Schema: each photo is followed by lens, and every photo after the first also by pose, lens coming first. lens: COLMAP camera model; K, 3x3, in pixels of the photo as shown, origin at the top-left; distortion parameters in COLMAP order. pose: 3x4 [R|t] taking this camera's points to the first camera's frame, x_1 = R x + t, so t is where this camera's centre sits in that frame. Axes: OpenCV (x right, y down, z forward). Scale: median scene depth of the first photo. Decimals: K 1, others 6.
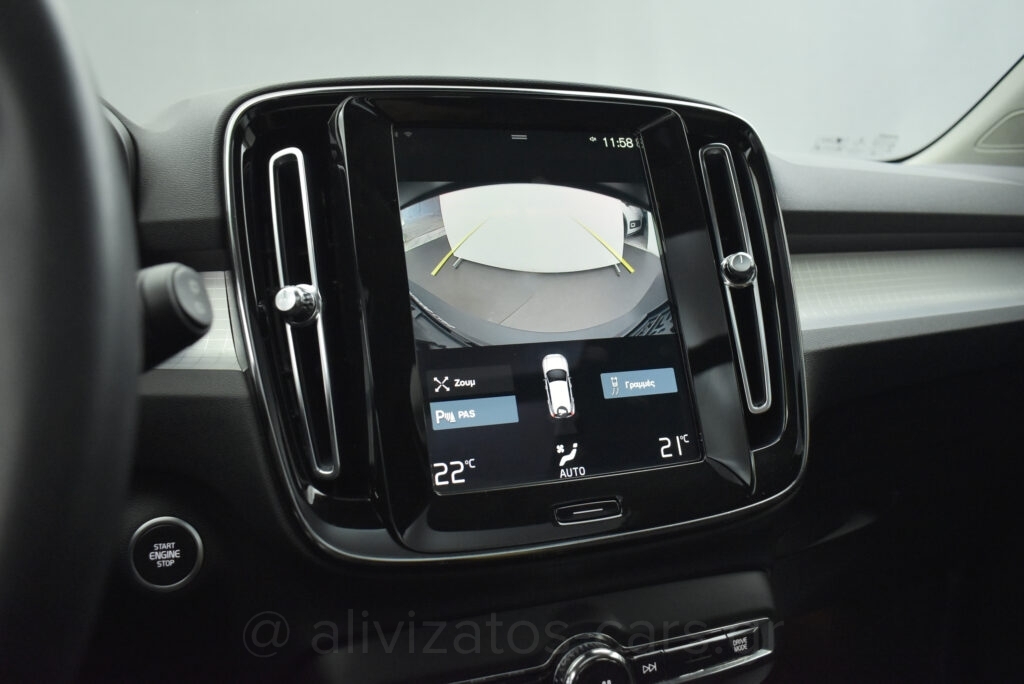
lens RADIAL K [[787.7, 0, 514.8], [0, 787.7, 341.9], [0, 0, 1]] dist [-0.097290, 0.011123]
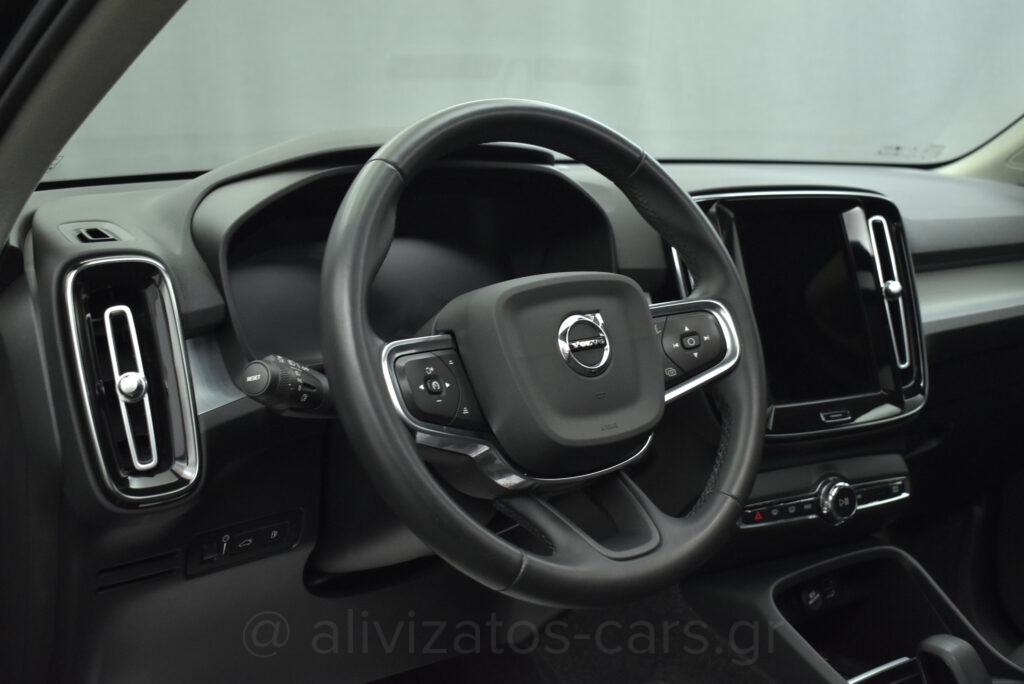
lens RADIAL K [[1223.2, 0, 511.3], [0, 1223.2, 348.6], [0, 0, 1]] dist [-0.059541, 0.000000]
pose [[0.982752, 0.000428, 0.184929, -1.189329], [-0.010706, 0.998452, 0.054582, -0.108576], [-0.184619, -0.055620, 0.981235, -1.743938]]
